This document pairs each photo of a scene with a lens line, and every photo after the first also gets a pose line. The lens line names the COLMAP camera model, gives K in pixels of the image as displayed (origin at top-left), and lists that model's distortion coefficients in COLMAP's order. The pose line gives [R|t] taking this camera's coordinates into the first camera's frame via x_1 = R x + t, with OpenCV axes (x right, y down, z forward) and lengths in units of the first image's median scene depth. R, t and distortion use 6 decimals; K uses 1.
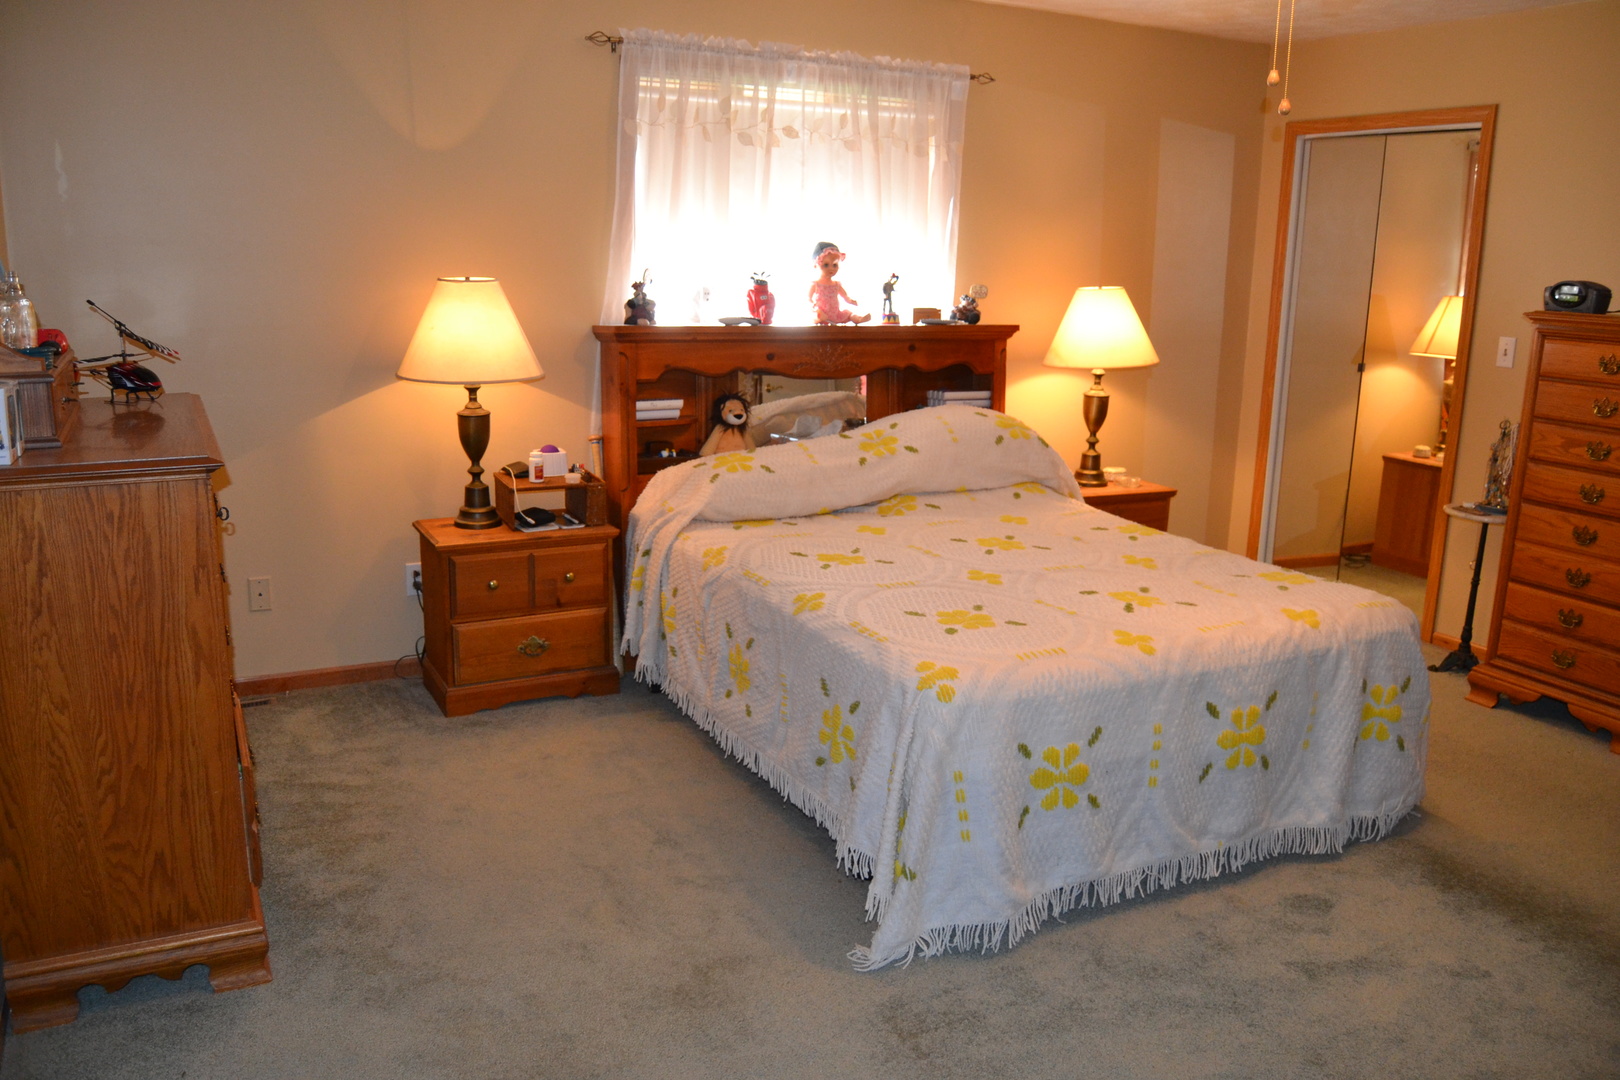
lens RADIAL K [[1281.9, 0, 806.2], [0, 1281.9, 543.3], [0, 0, 1]] dist [-0.095310, 0.044159]
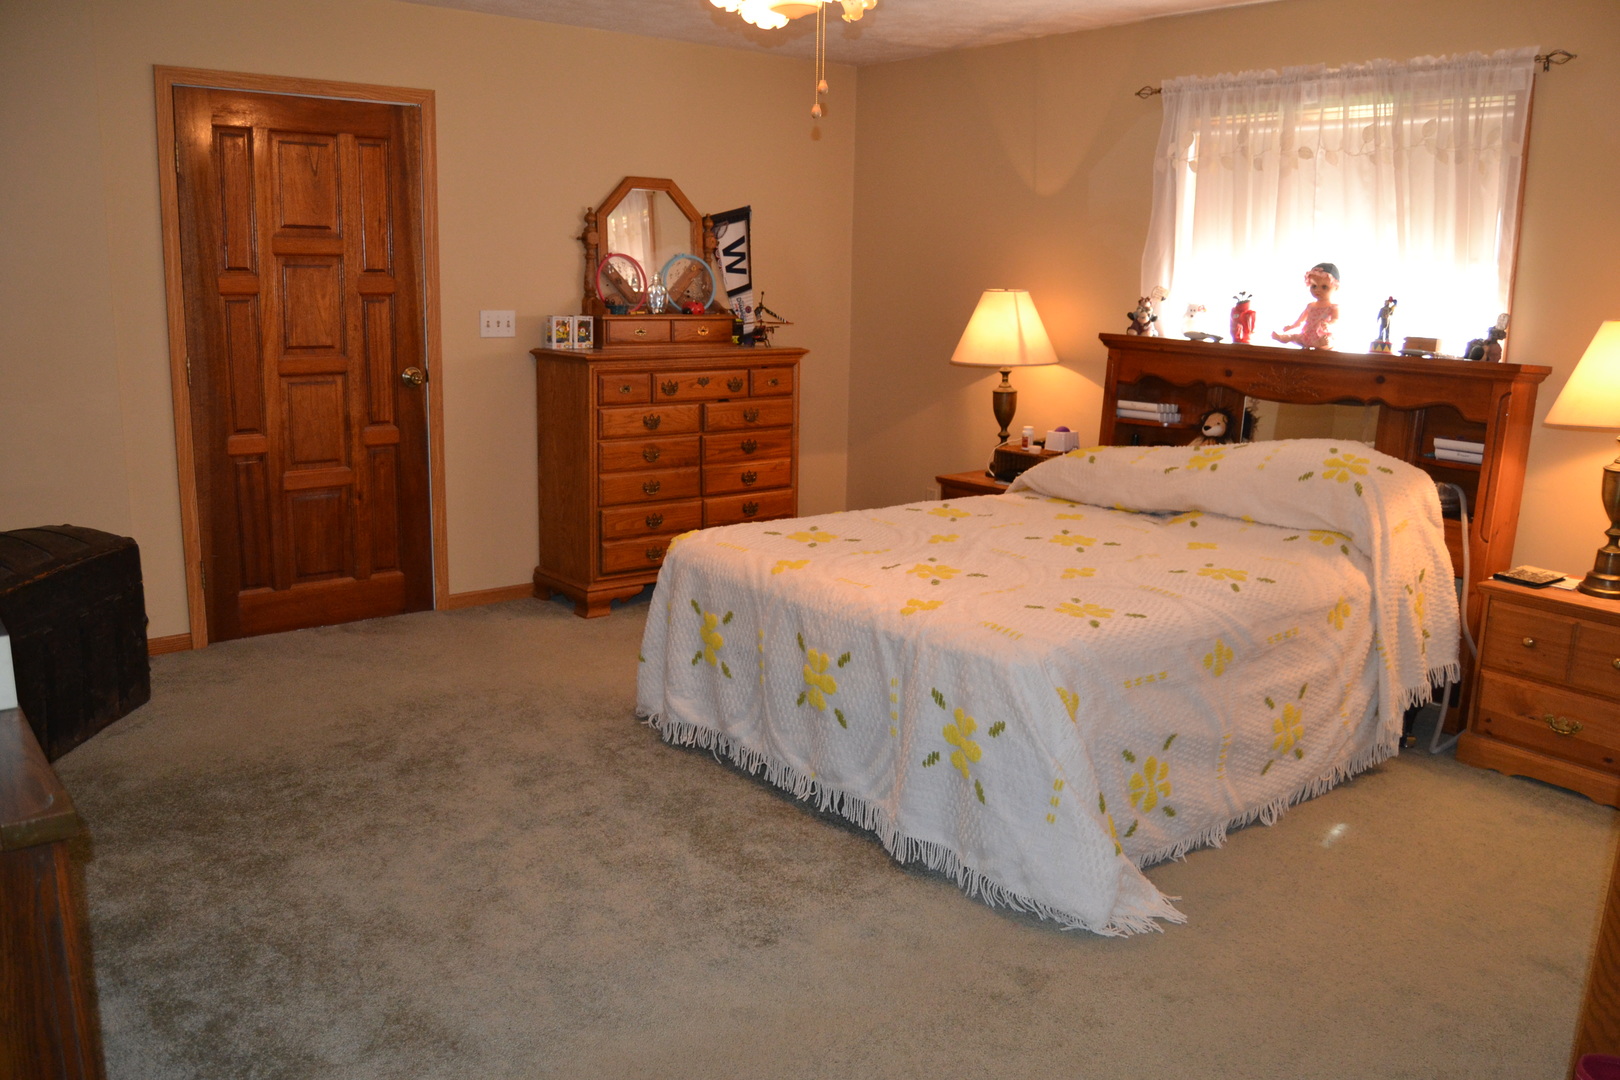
lens RADIAL K [[1281.9, 0, 806.2], [0, 1281.9, 543.3], [0, 0, 1]] dist [-0.095310, 0.044159]
pose [[0.214261, 0.186297, -0.958846, 0.902230], [-0.229609, 0.963743, 0.135940, -0.073585], [0.949406, 0.191033, 0.249268, 0.444054]]
